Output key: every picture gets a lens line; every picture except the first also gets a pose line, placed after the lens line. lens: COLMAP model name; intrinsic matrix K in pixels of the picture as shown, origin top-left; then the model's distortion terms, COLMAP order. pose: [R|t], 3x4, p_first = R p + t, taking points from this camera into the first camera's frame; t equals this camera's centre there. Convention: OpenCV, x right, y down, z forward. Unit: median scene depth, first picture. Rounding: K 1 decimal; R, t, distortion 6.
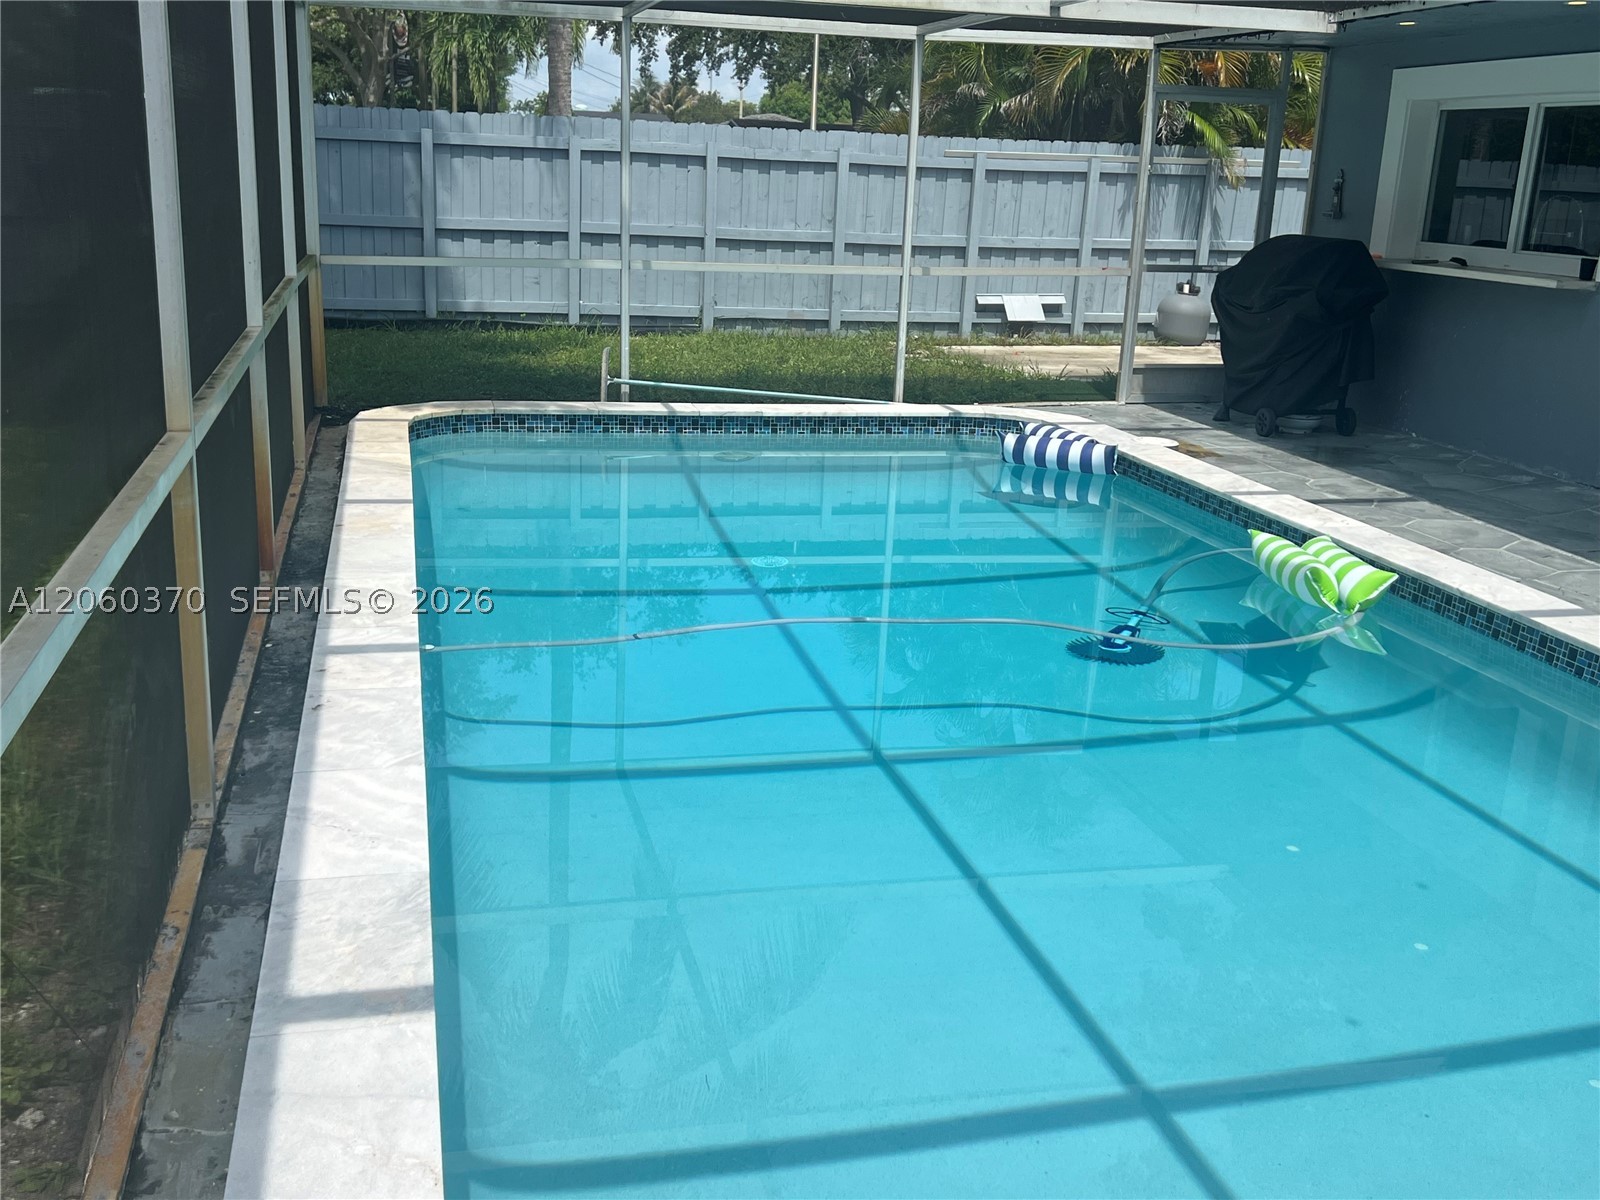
lens RADIAL K [[1581.6, 0, 816.1], [0, 1581.6, 619.2], [0, 0, 1]] dist [0.129541, -0.280611]
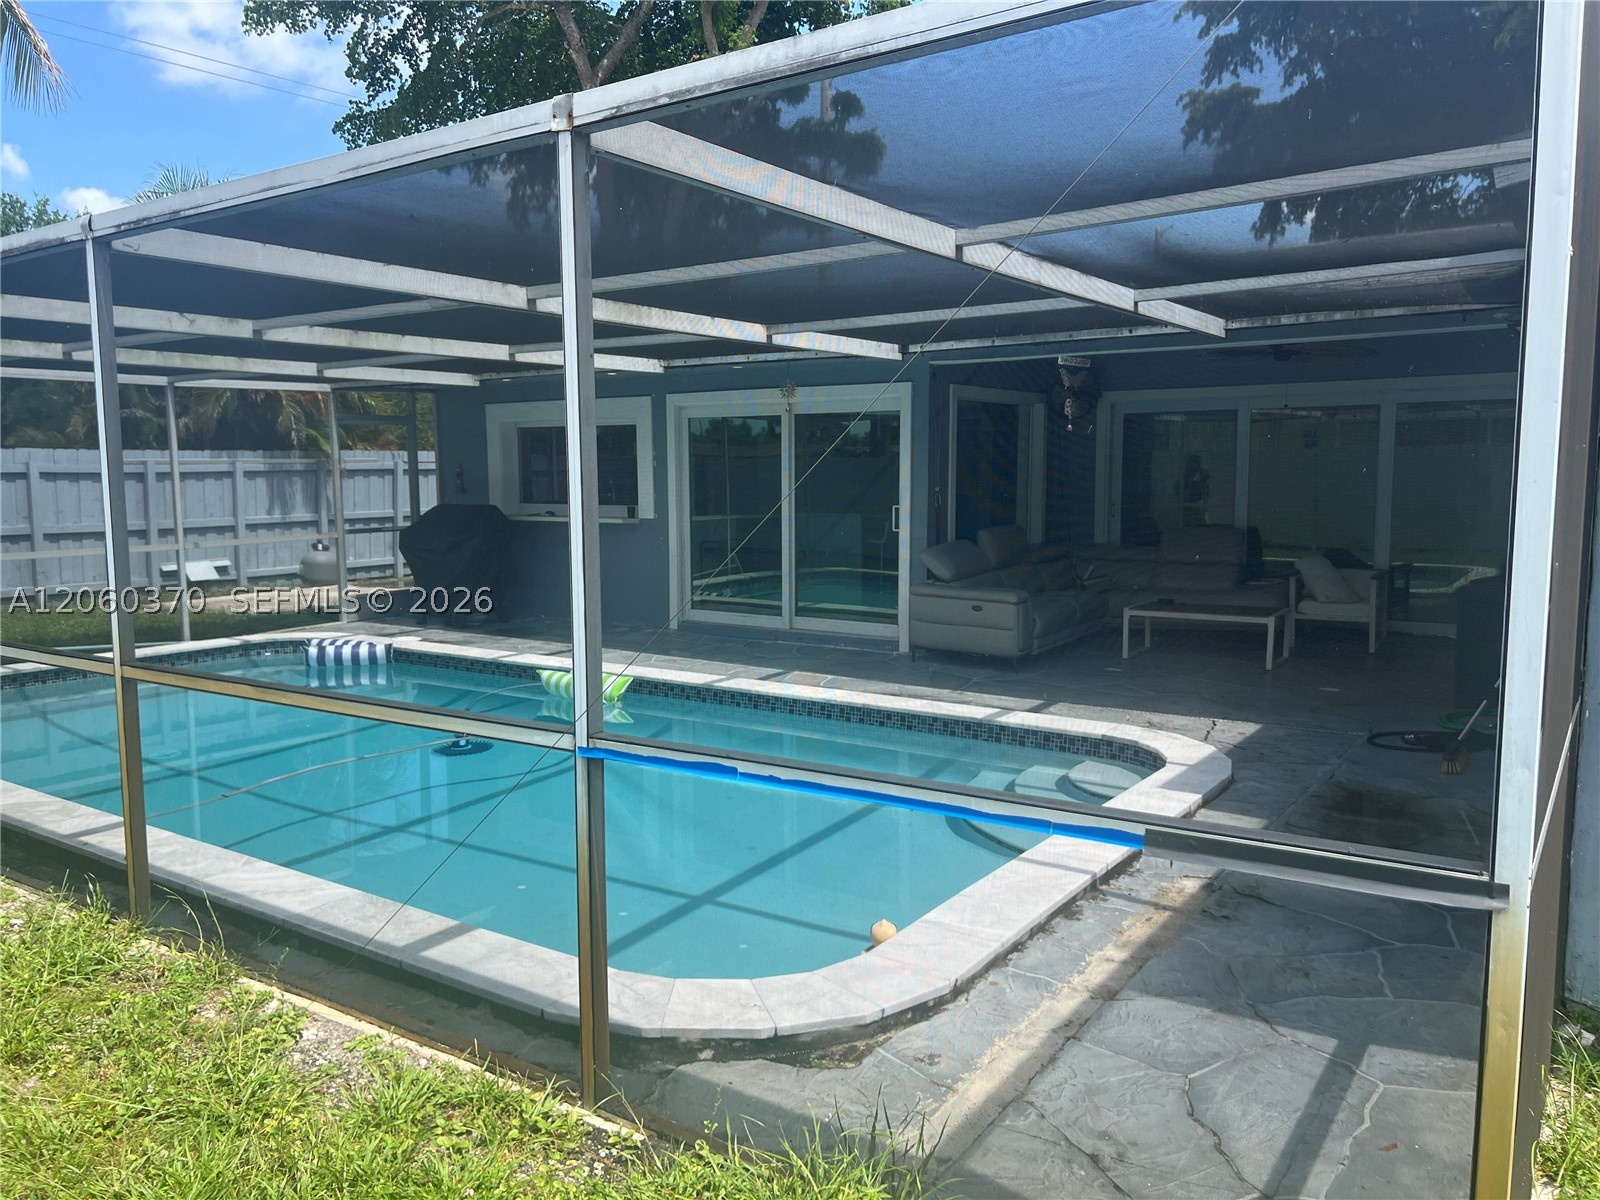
lens RADIAL K [[1207.2, 0, 804.2], [0, 1207.2, 607.1], [0, 0, 1]] dist [0.059005, -0.073380]
pose [[0.737708, -0.121304, 0.664132, -0.240391], [0.220604, 0.973038, -0.067319, 0.018828], [-0.638060, 0.196172, 0.744578, -0.101686]]
